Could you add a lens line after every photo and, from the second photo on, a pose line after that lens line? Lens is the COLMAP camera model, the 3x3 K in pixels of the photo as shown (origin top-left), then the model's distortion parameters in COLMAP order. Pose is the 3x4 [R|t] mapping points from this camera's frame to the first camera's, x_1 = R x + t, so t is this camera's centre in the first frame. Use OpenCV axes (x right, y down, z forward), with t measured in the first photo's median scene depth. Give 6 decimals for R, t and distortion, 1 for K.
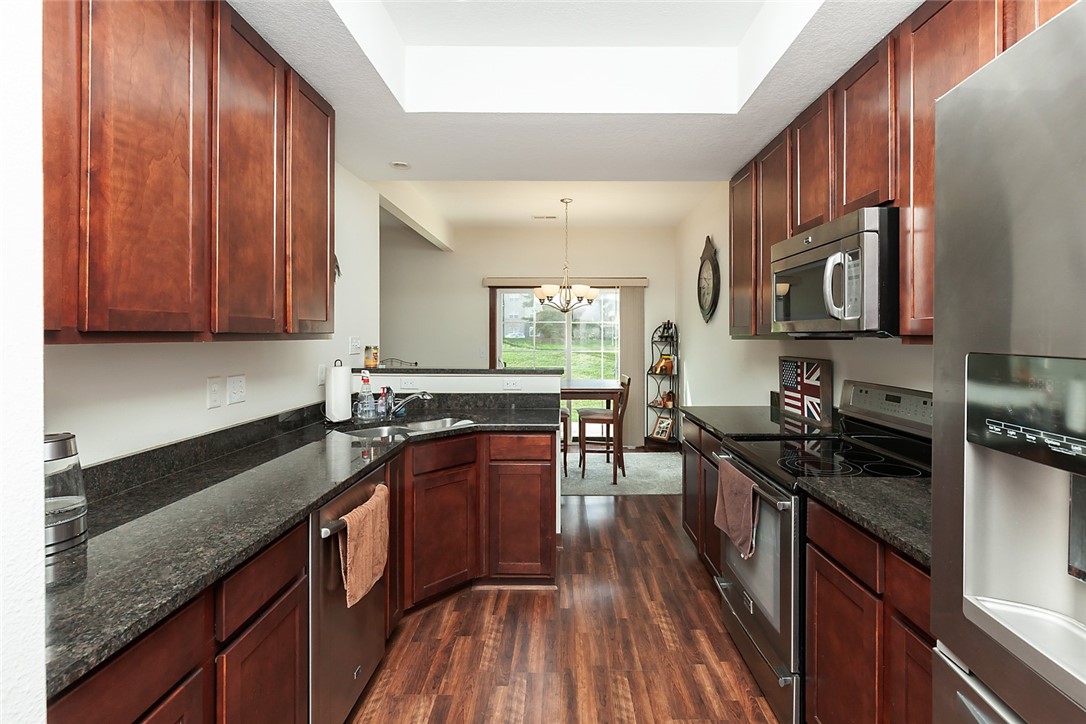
lens RADIAL K [[538.9, 0, 543.2], [0, 538.9, 350.4], [0, 0, 1]] dist [0.003680, -0.000951]
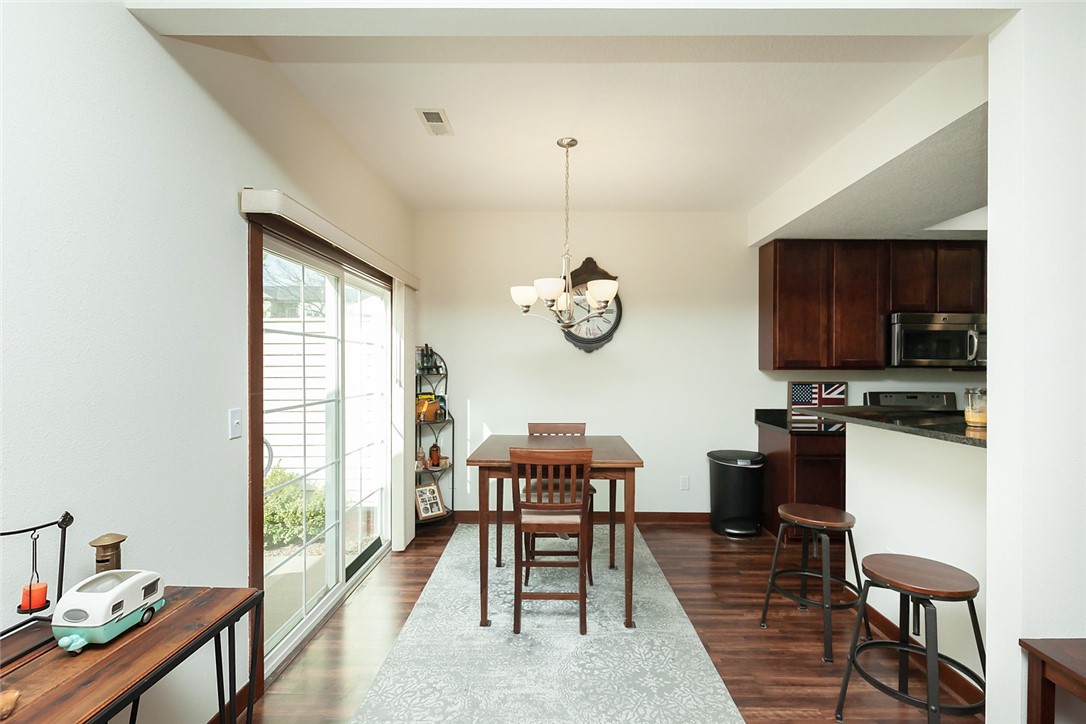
lens RADIAL K [[496.1, 0, 557.7], [0, 496.1, 361.2], [0, 0, 1]] dist [-0.002022, -0.000265]
pose [[-0.027698, 0.007914, 0.999585, -1.147865], [0.023168, 0.999705, -0.007273, -0.064853], [-0.999348, 0.022957, -0.027873, 2.225850]]
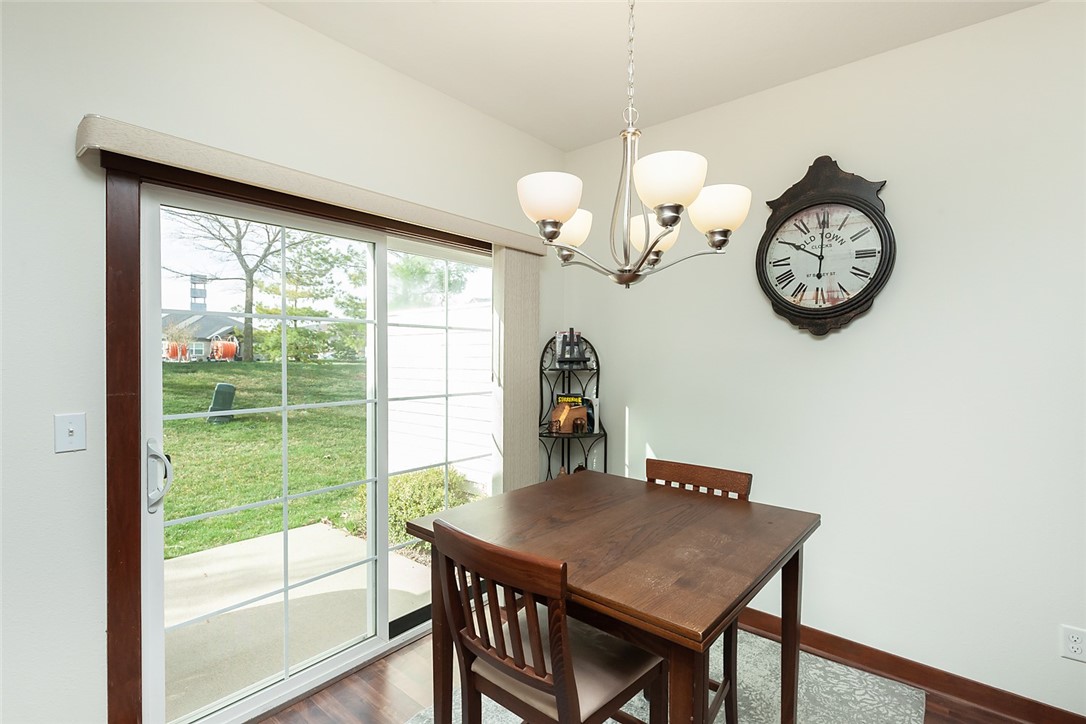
lens RADIAL K [[496.1, 0, 557.7], [0, 496.1, 361.2], [0, 0, 1]] dist [-0.002022, -0.000265]
pose [[0.617350, -0.008722, 0.786640, -0.402931], [0.013061, 0.999914, 0.000837, -0.064818], [-0.786580, 0.009758, 0.617411, 1.860024]]
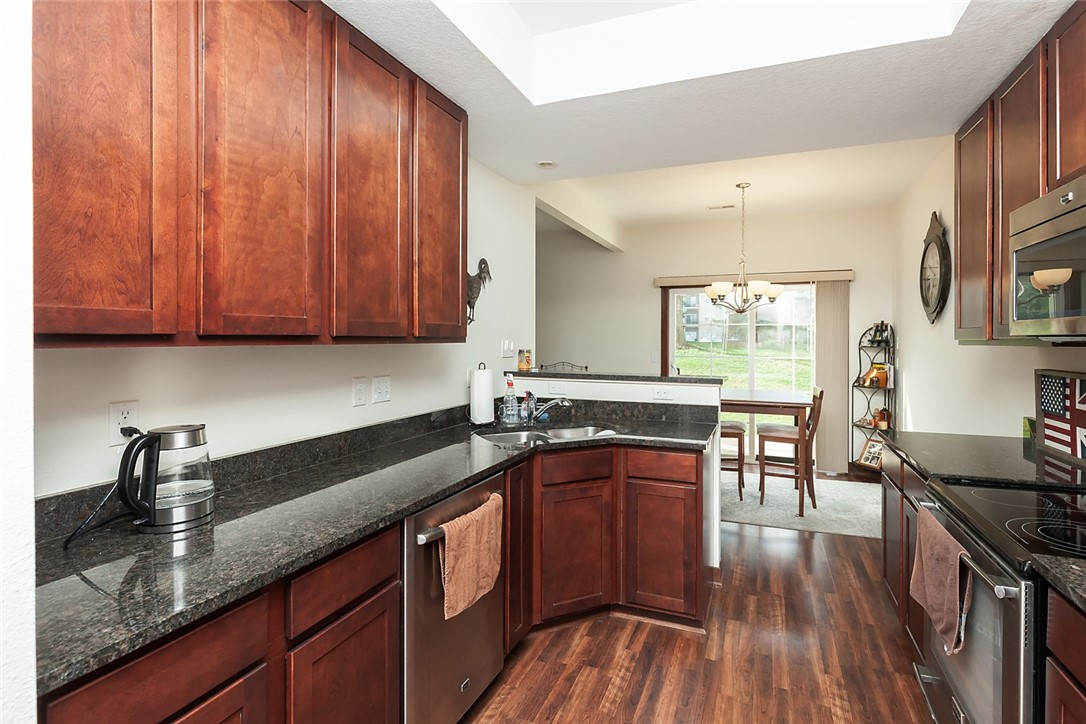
lens RADIAL K [[538.9, 0, 543.2], [0, 538.9, 350.4], [0, 0, 1]] dist [0.003680, -0.000951]
pose [[0.930735, 0.010264, -0.365551, 0.114972], [-0.012536, 0.999914, -0.003845, -0.004154], [0.365480, 0.008161, 0.930783, 0.119208]]
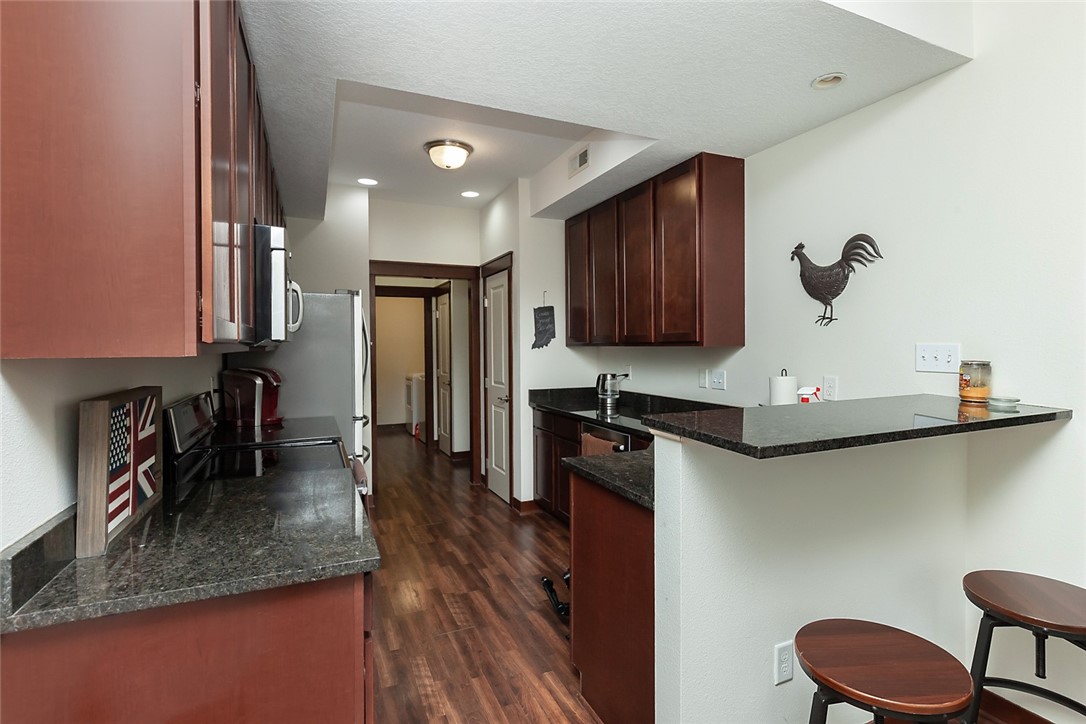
lens RADIAL K [[522.7, 0, 546.8], [0, 522.7, 339.5], [0, 0, 1]] dist [0.003490, -0.000617]
pose [[-0.903784, 0.002217, -0.427984, 0.436700], [-0.004210, 0.999892, 0.014069, -0.050590], [0.427969, 0.014517, -0.903677, 1.951738]]
